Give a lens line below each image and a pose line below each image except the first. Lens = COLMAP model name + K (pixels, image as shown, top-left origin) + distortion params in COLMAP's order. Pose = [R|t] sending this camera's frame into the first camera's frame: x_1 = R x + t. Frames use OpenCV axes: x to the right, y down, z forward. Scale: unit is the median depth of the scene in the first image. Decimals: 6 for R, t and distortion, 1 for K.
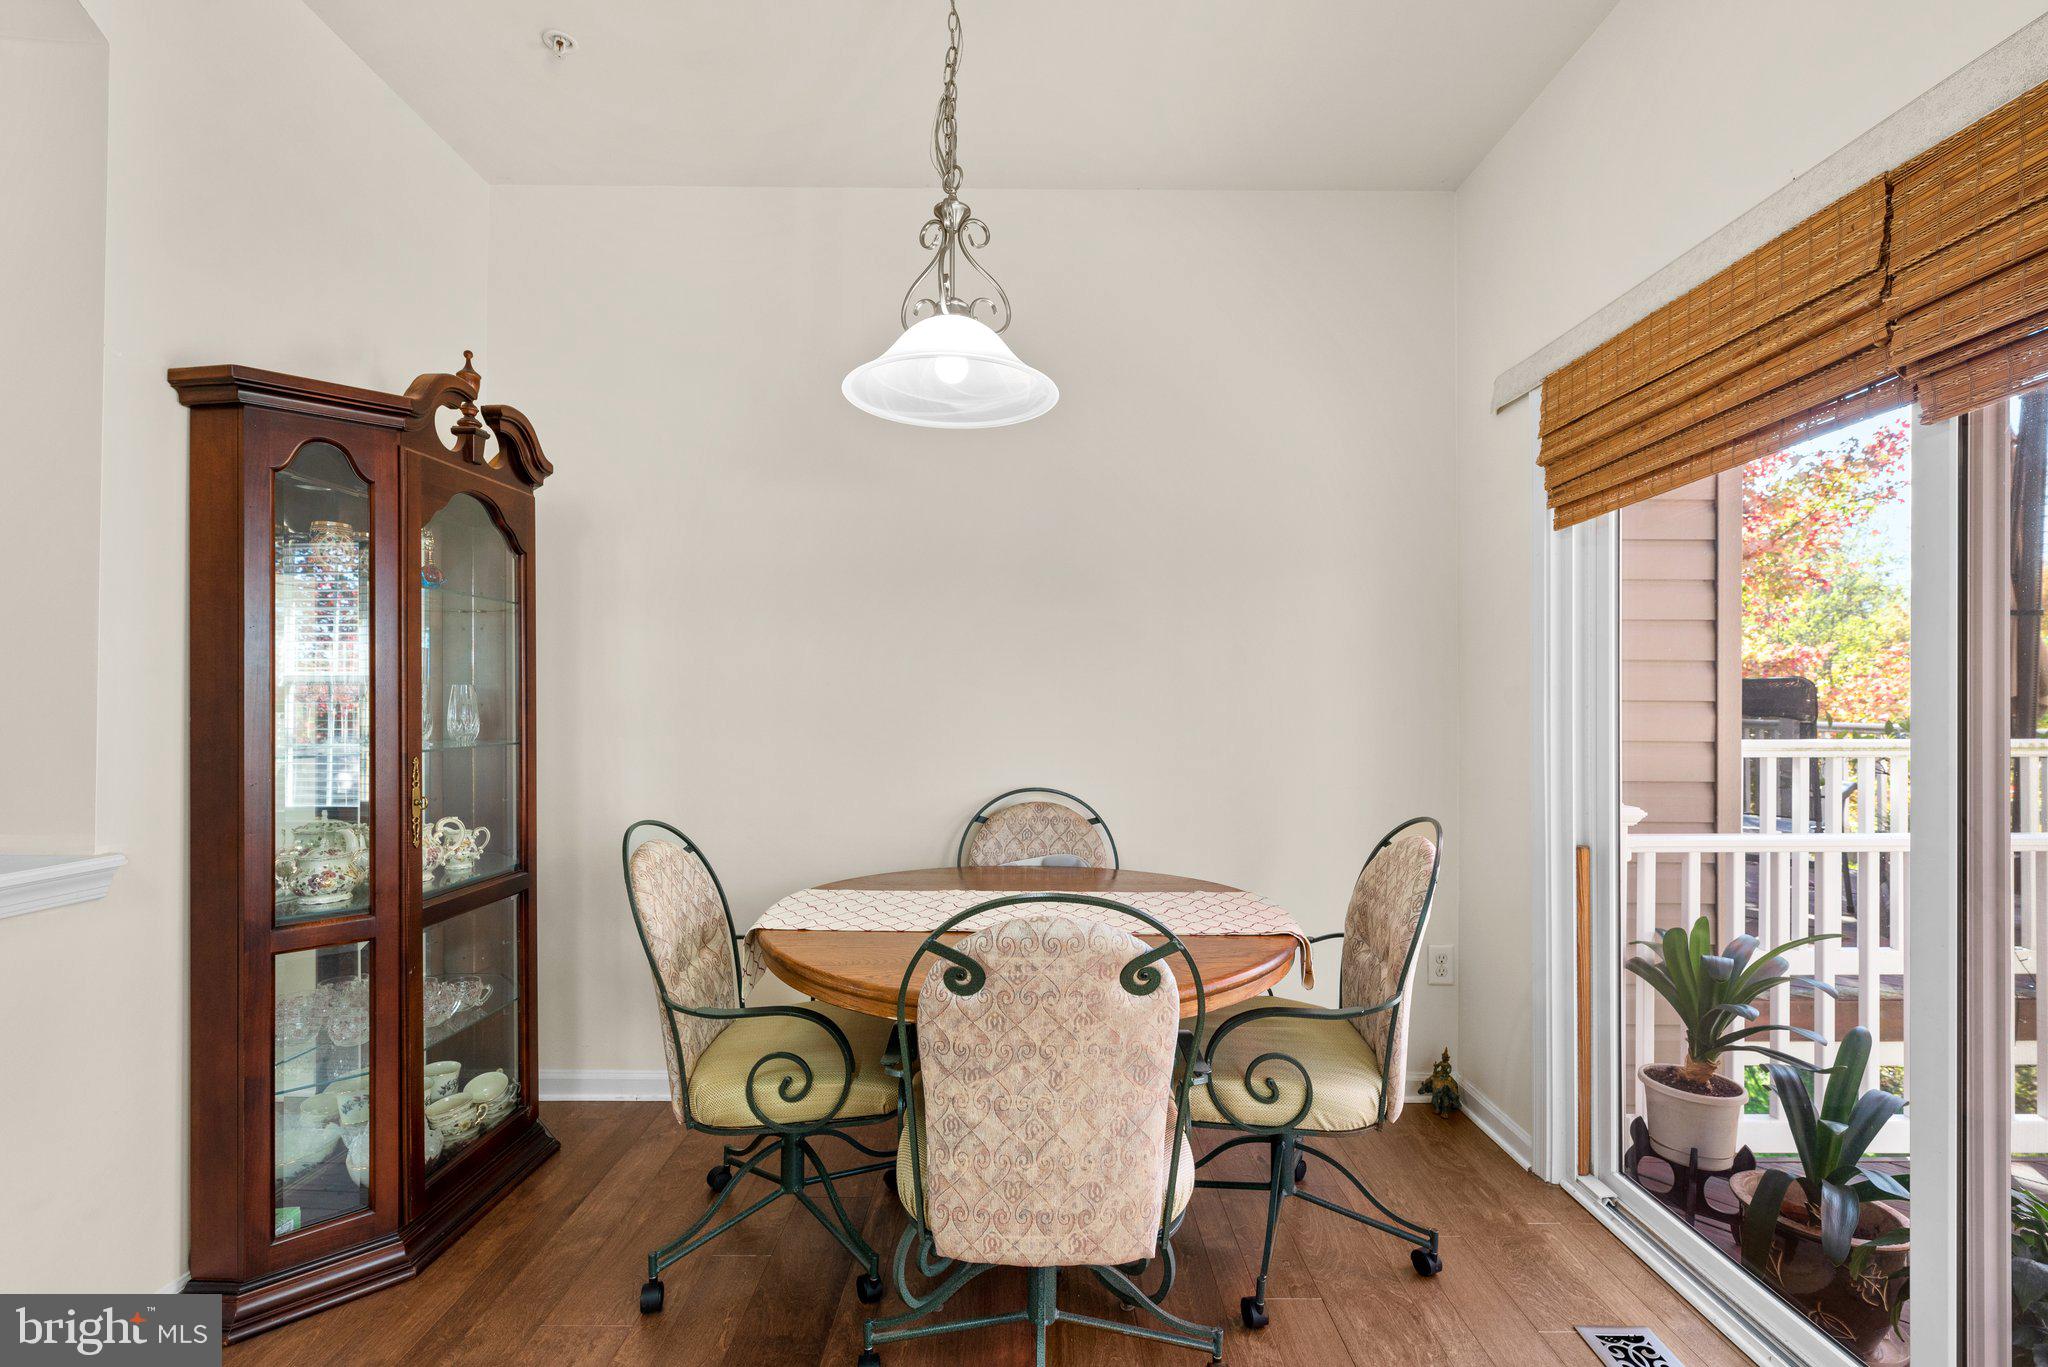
lens RADIAL K [[910.7, 0, 1024.5], [0, 910.7, 692.2], [0, 0, 1]] dist [-0.000610, -0.000461]
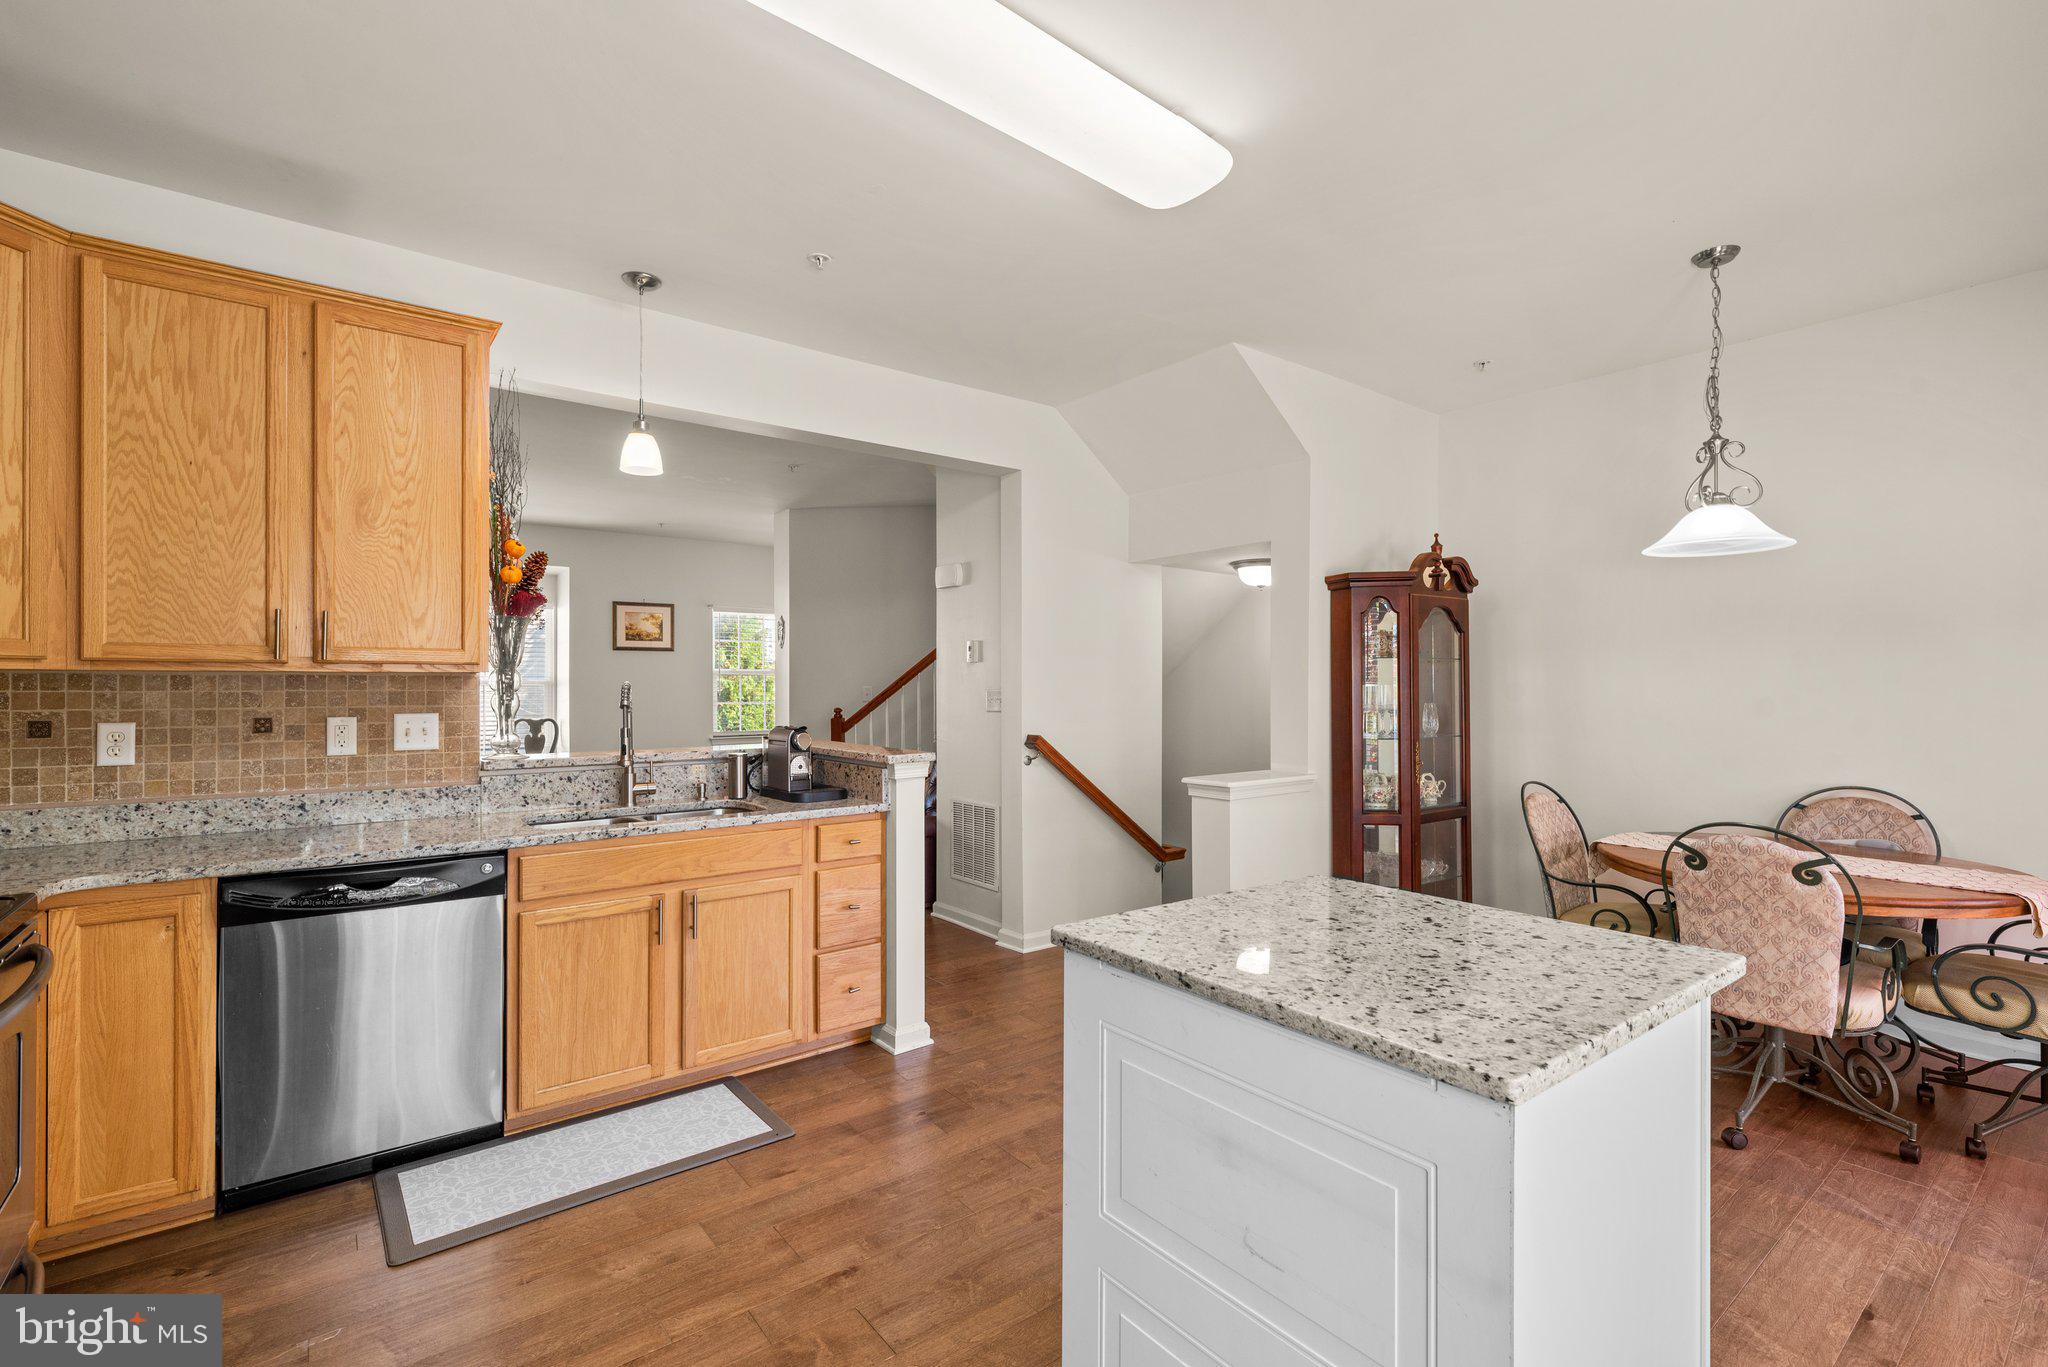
lens RADIAL K [[910.7, 0, 1026.8], [0, 910.7, 686.4], [0, 0, 1]] dist [-0.000610, -0.000461]
pose [[0.613835, -0.003332, -0.789428, 0.438023], [0.006618, 0.999978, 0.000926, -0.063863], [0.789407, -0.005793, 0.613843, -1.006939]]
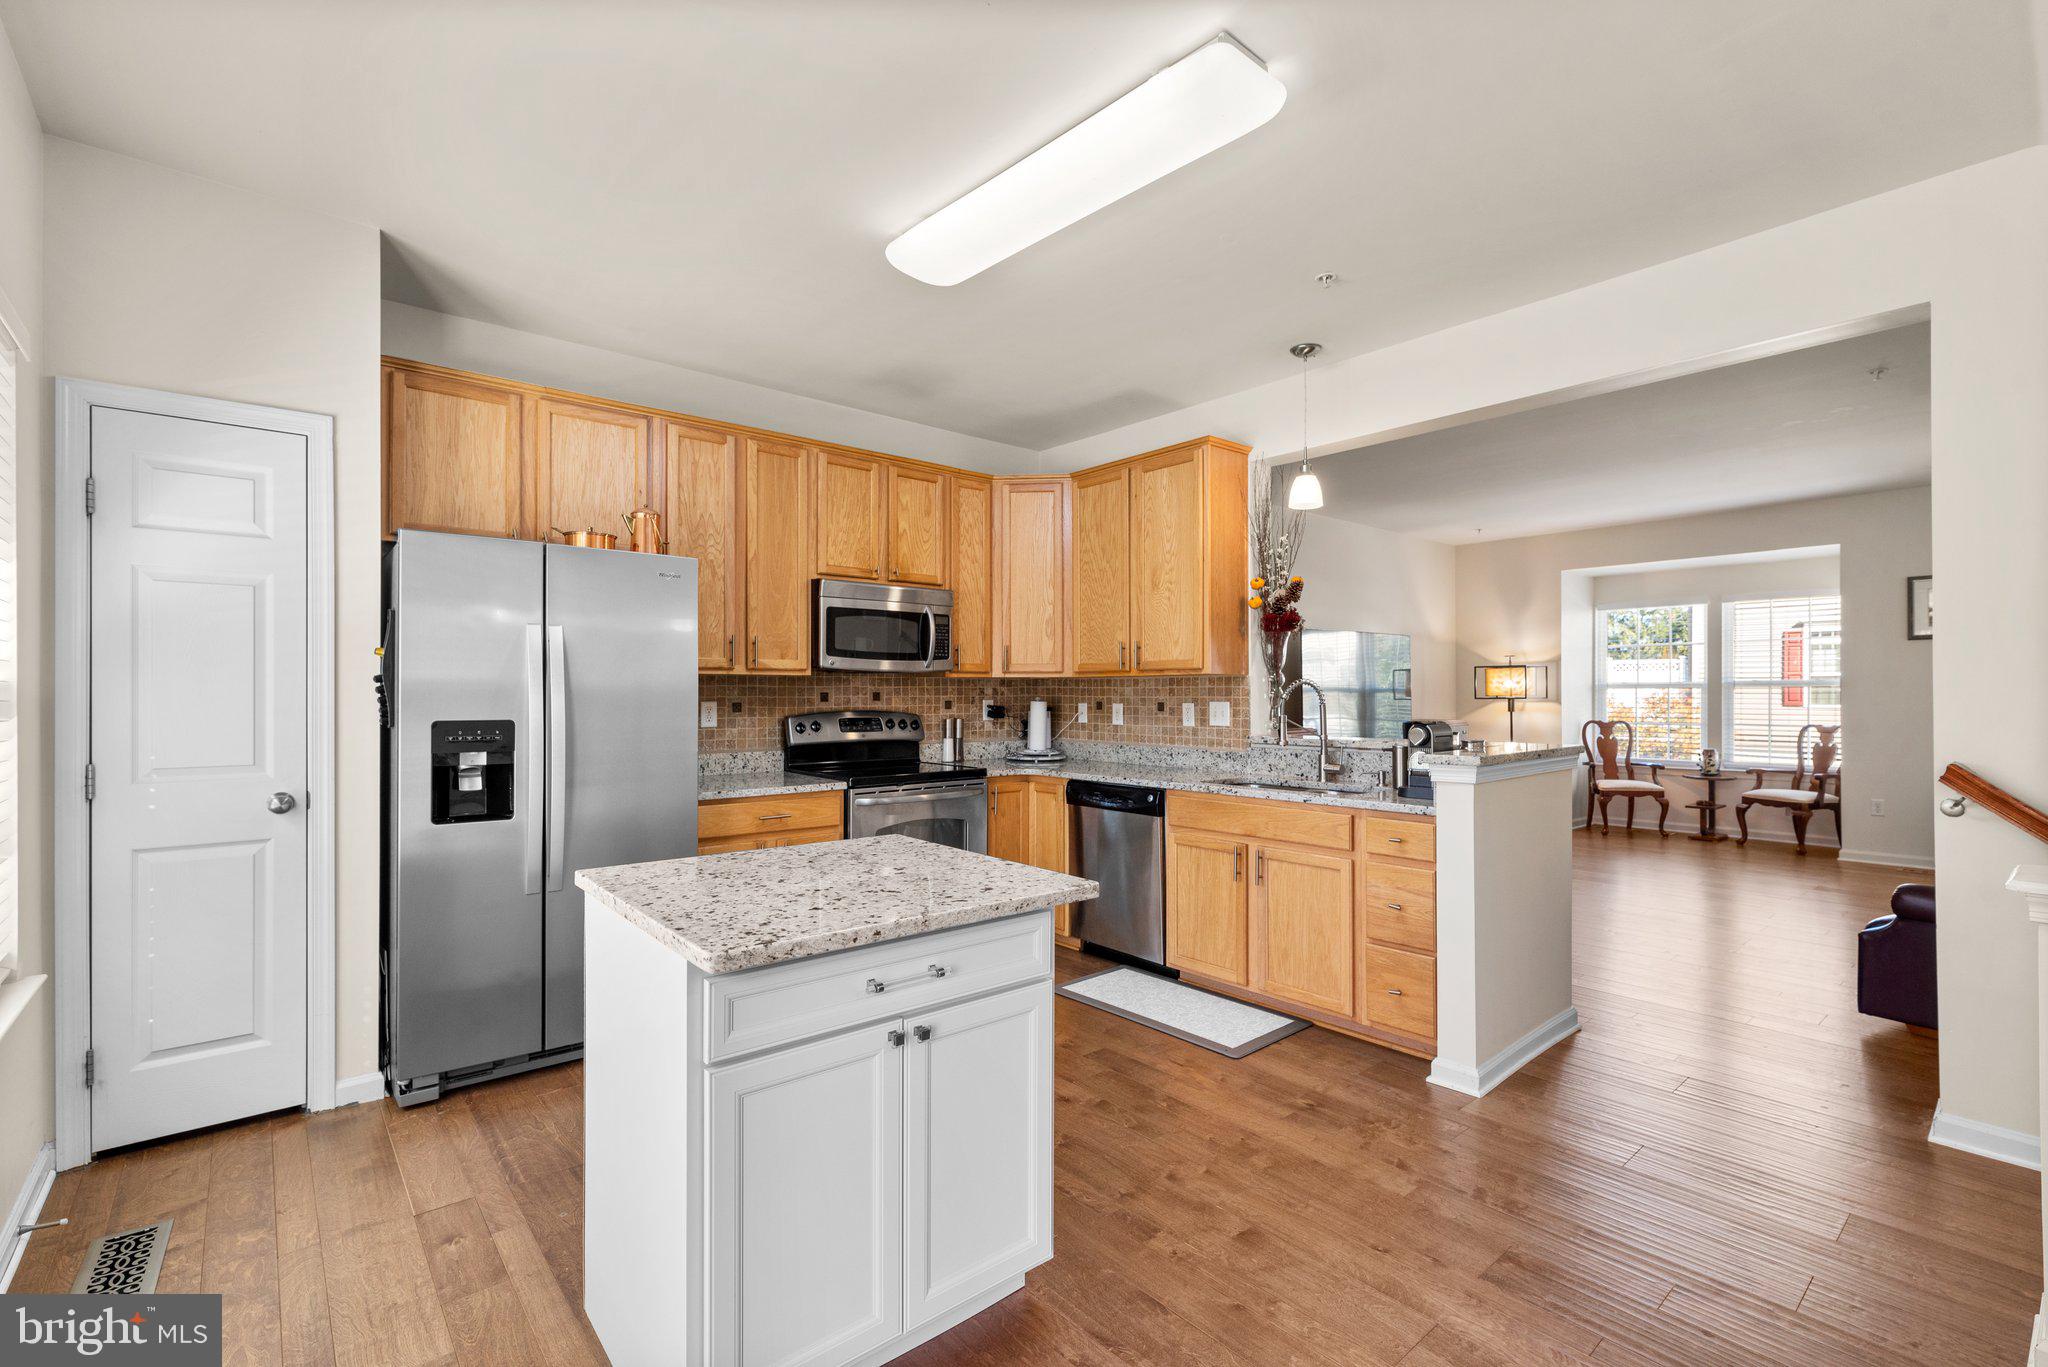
lens RADIAL K [[910.7, 0, 1017.3], [0, 910.7, 690.1], [0, 0, 1]] dist [-0.000610, -0.000461]
pose [[-0.767894, -0.005101, -0.640556, 0.482701], [0.001185, 0.999955, -0.009383, -0.032338], [0.640576, -0.007964, -0.767854, 0.598022]]
